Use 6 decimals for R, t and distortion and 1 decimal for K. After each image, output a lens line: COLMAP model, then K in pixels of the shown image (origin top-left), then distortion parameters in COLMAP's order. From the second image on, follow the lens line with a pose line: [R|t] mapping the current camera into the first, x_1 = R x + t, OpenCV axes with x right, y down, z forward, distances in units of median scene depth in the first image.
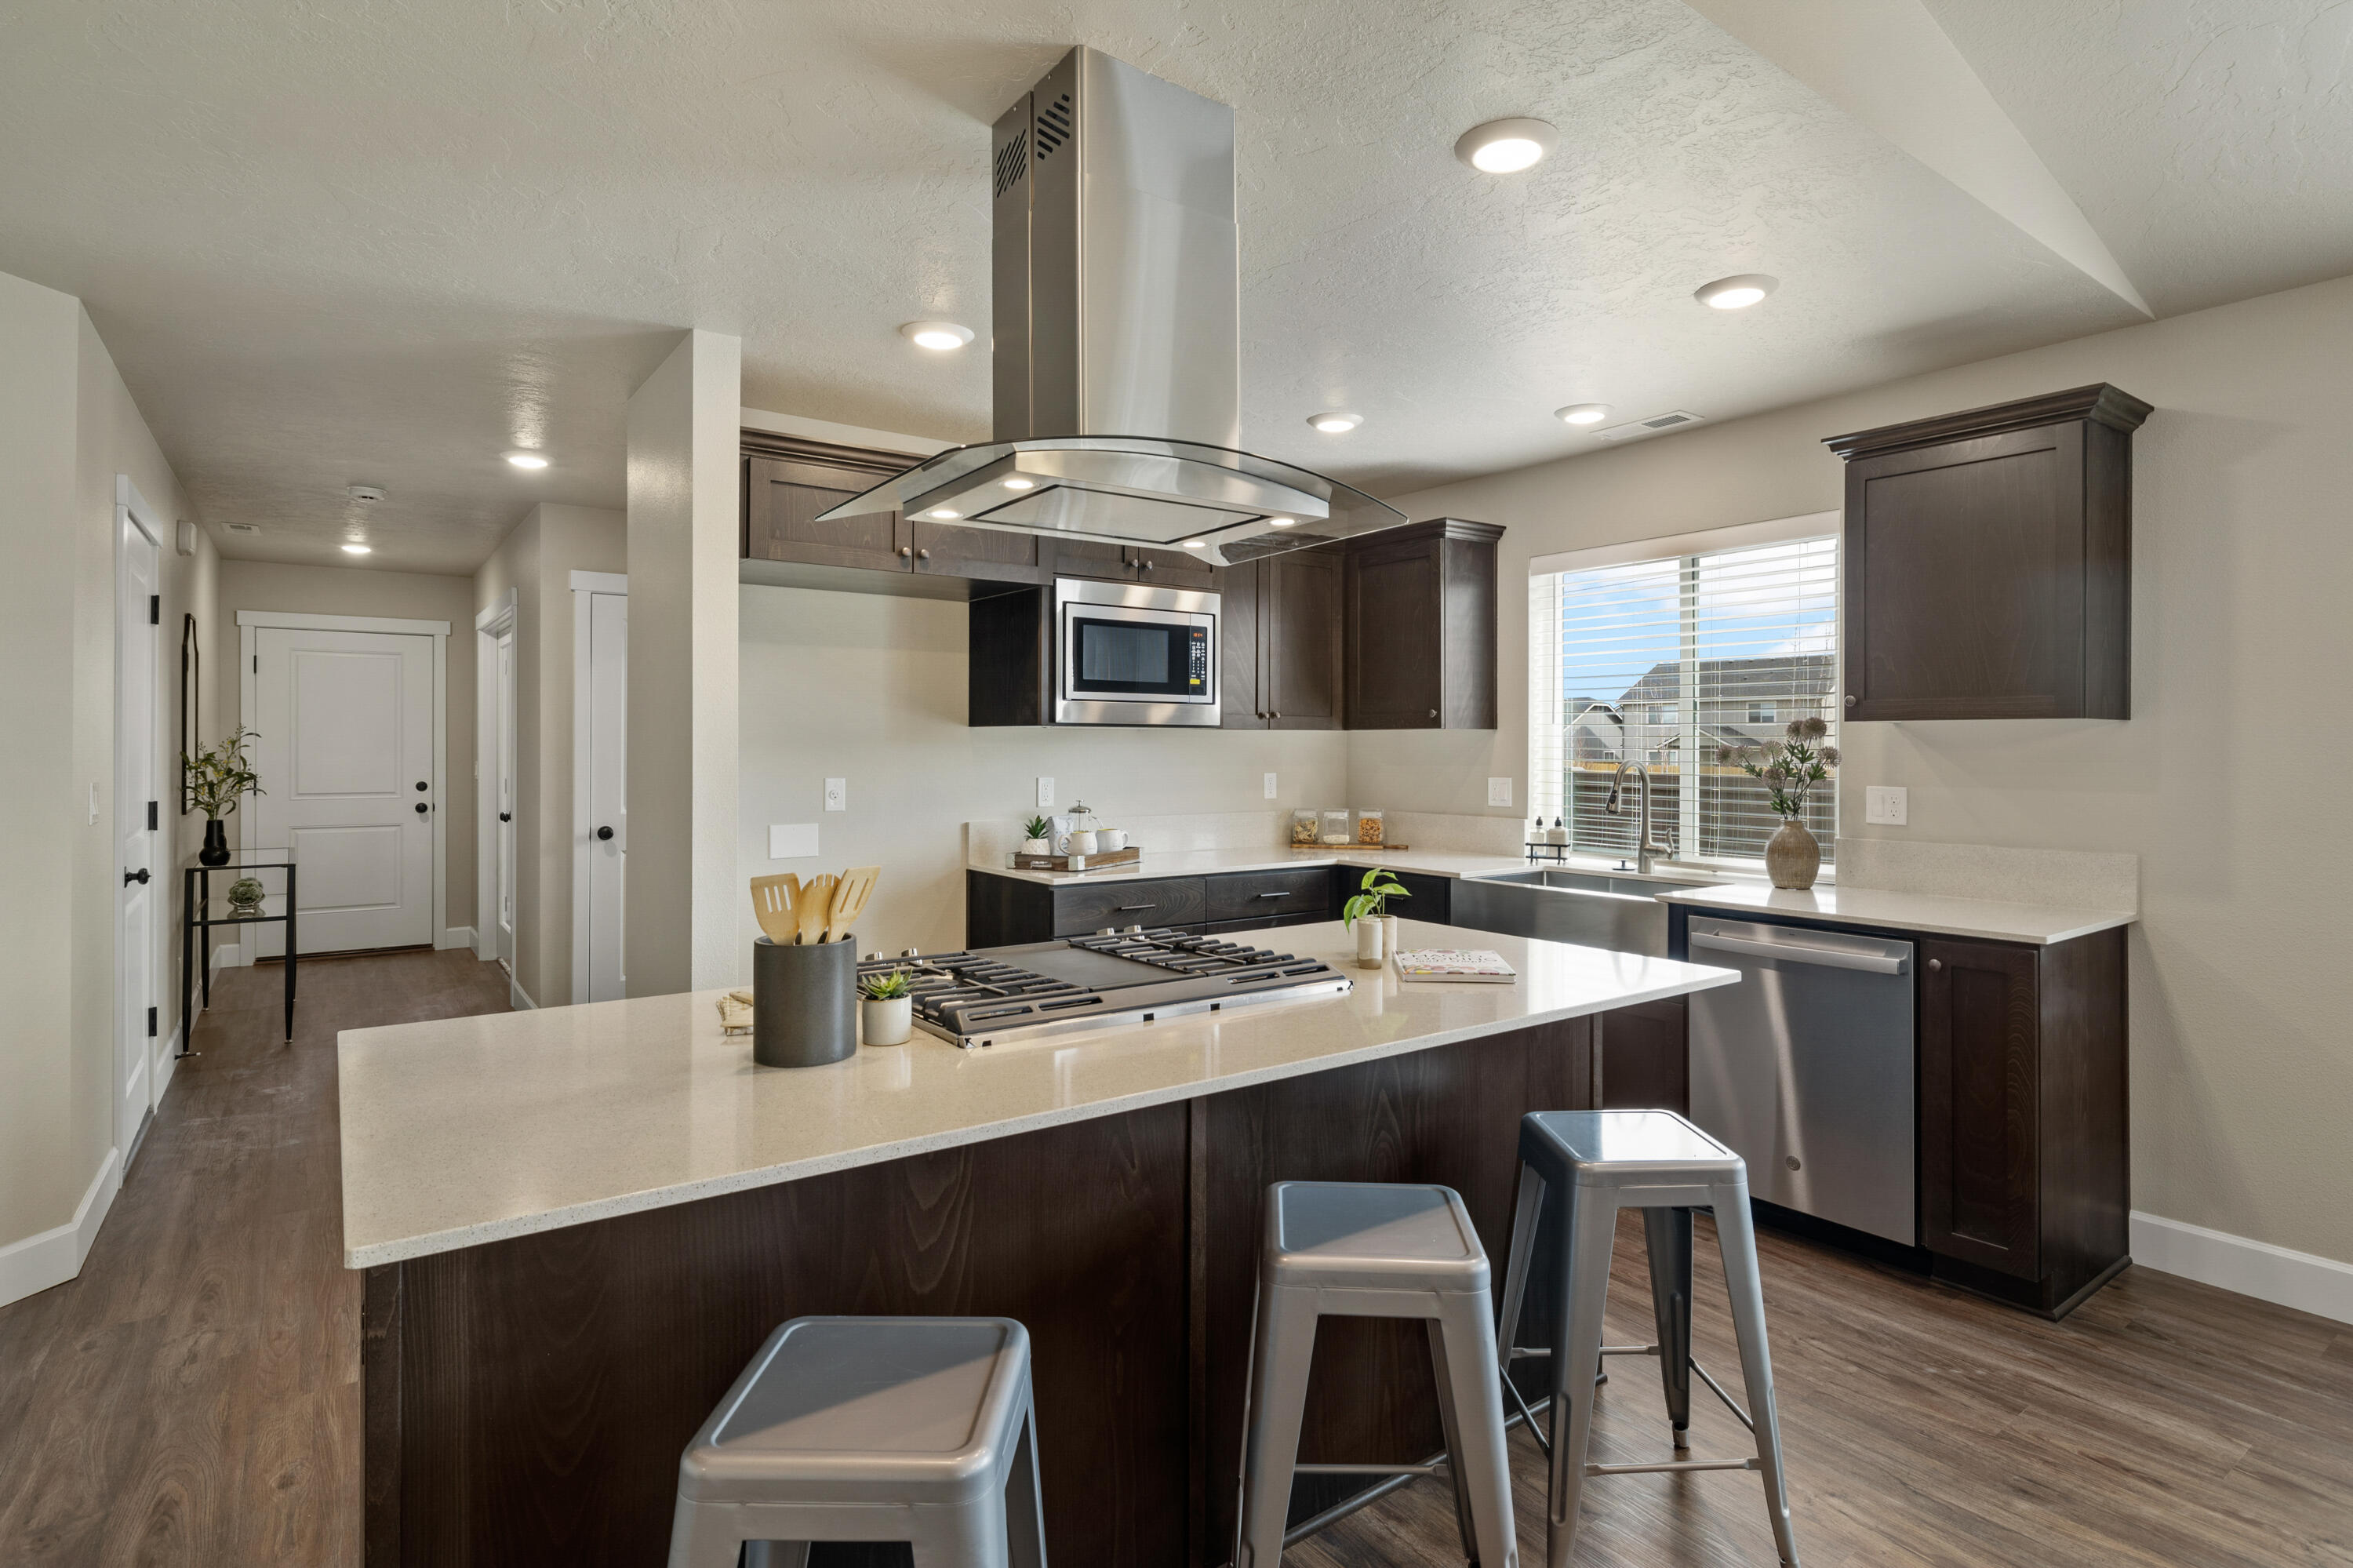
lens RADIAL K [[1192.2, 0, 1189.4], [0, 1192.2, 750.9], [0, 0, 1]] dist [-0.002874, 0.000424]
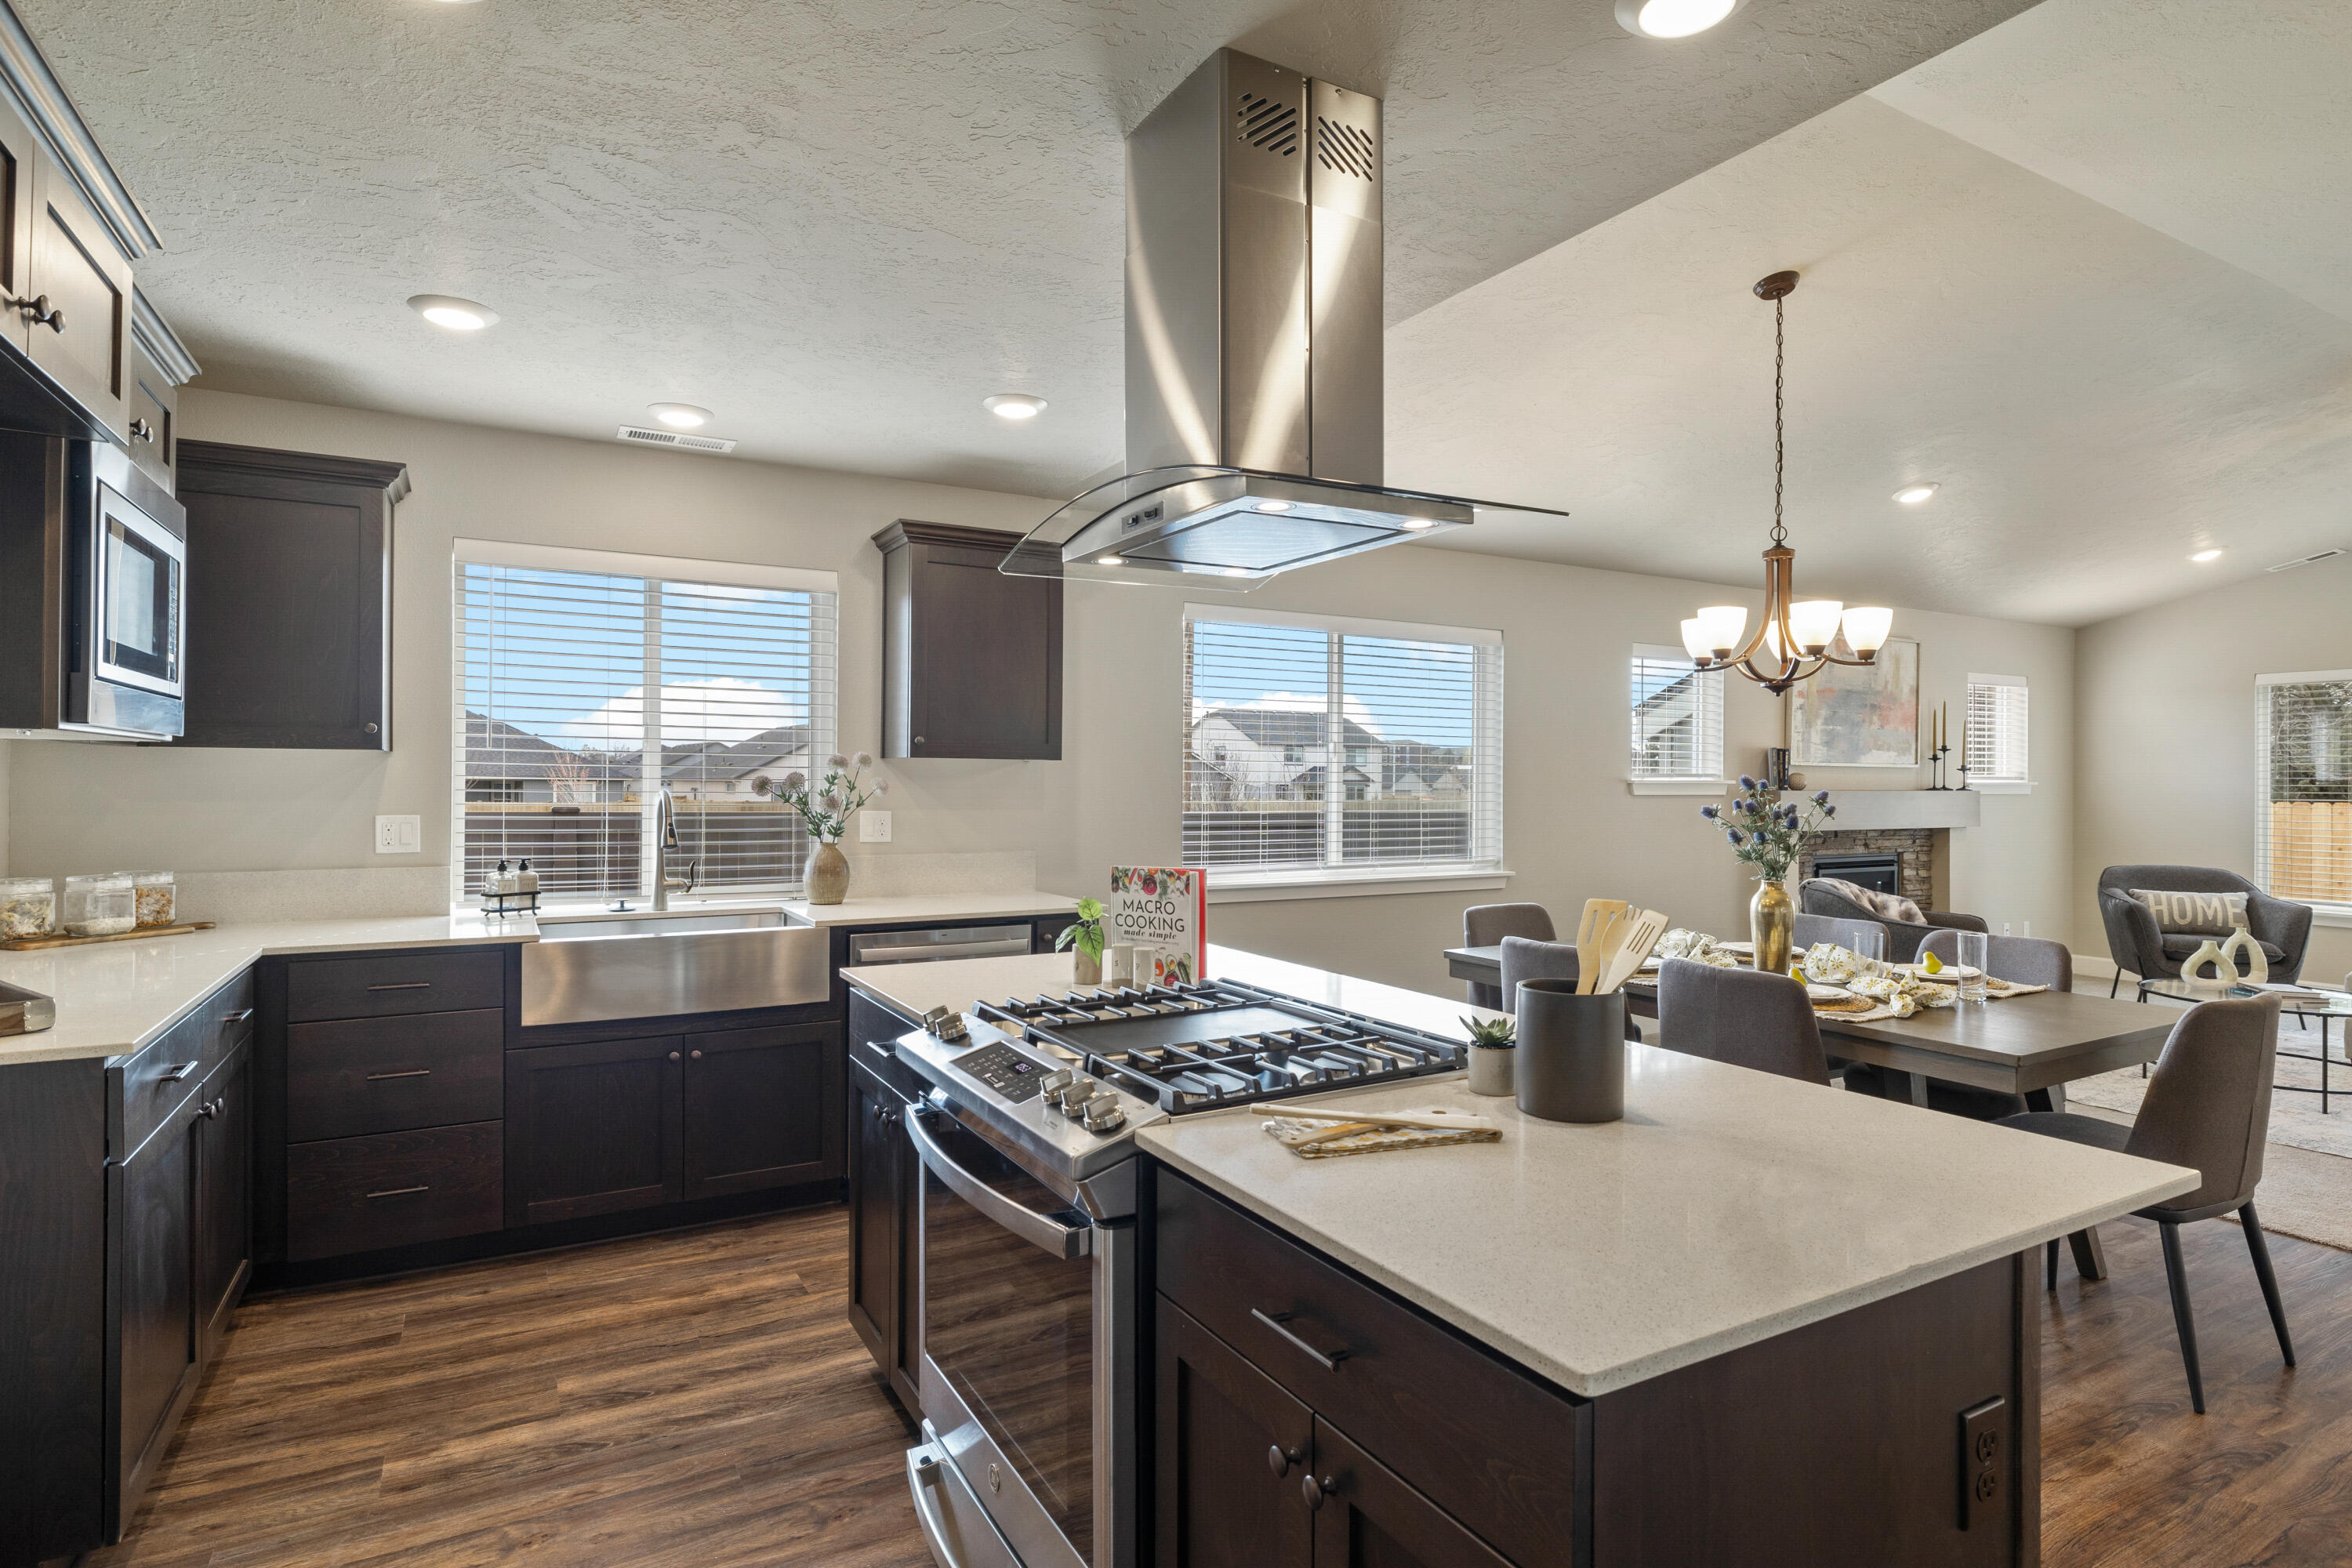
lens RADIAL K [[1218.1, 0, 1158.4], [0, 1218.1, 774.5], [0, 0, 1]] dist [-0.007119, -0.000168]
pose [[0.126295, 0.006629, 0.991971, -0.505879], [0.000253, 0.999977, -0.006715, 0.001477], [-0.991993, 0.001099, 0.126291, 0.464083]]
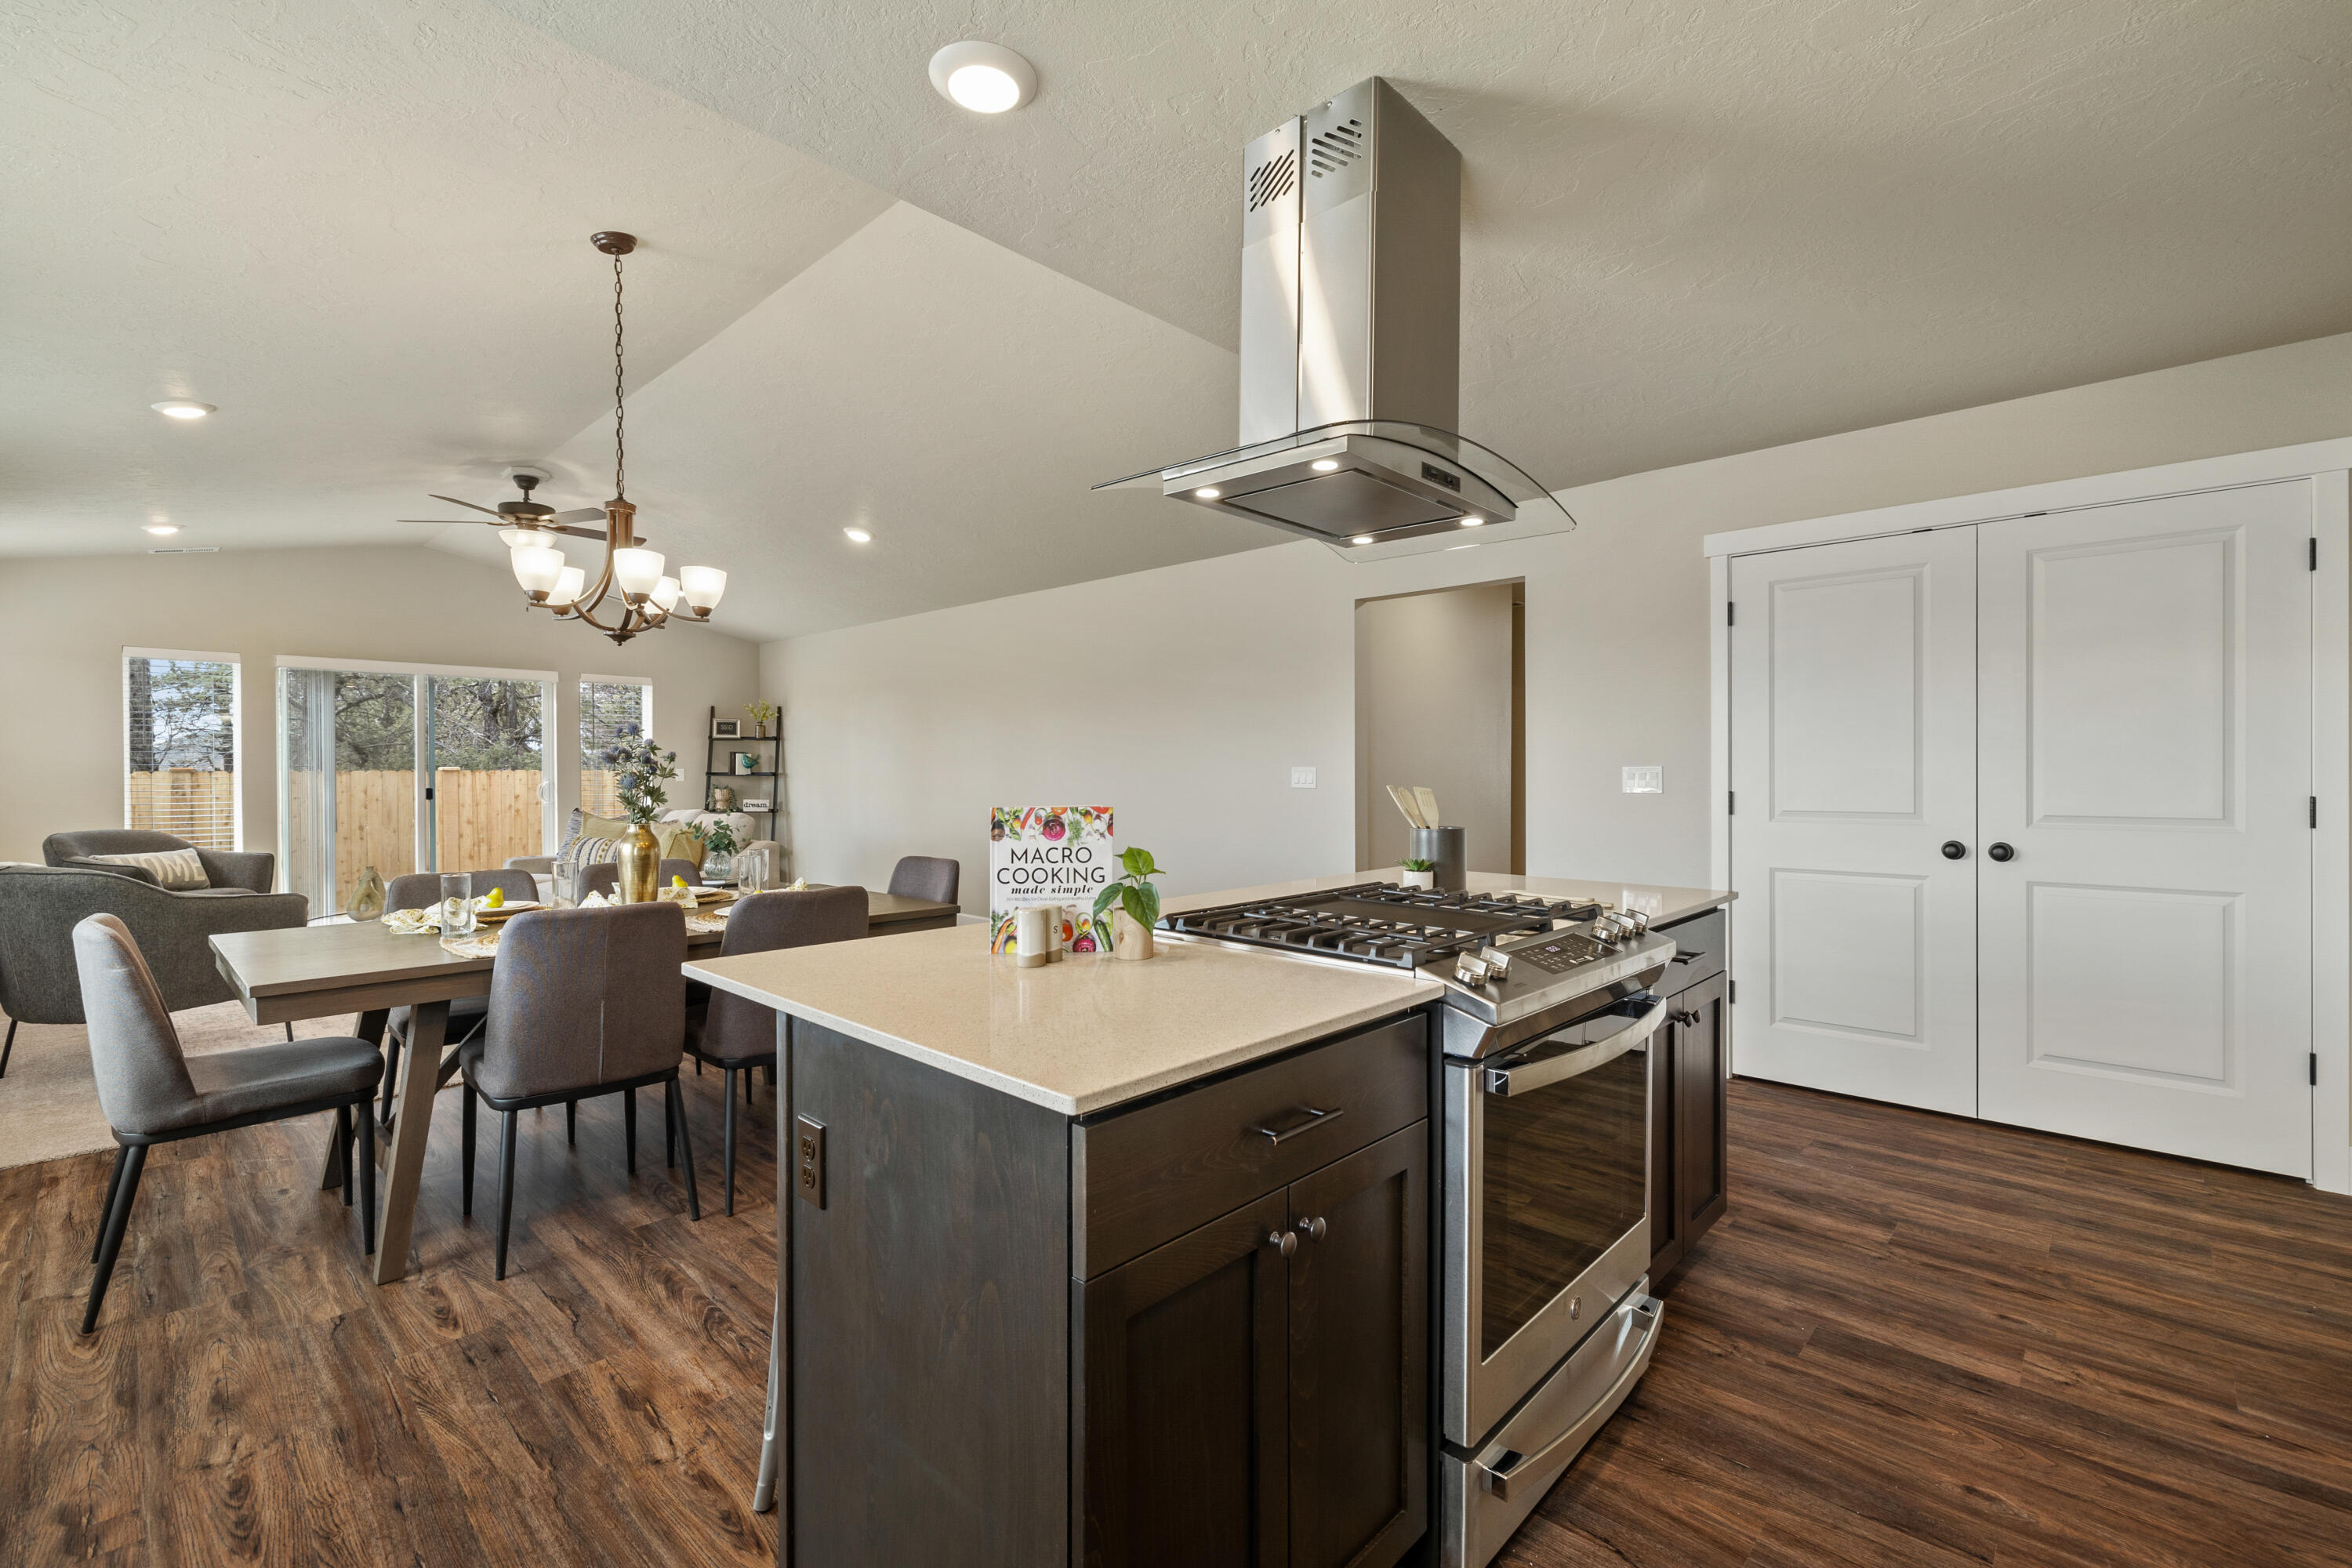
lens RADIAL K [[1025.0, 0, 1189.9], [0, 1025.0, 773.6], [0, 0, 1]] dist [0.001165, 0.000814]
pose [[-0.982515, 0.000854, -0.186183, 0.131220], [-0.000326, 0.999980, 0.006307, 0.025115], [0.186185, 0.006258, -0.982495, 0.944042]]
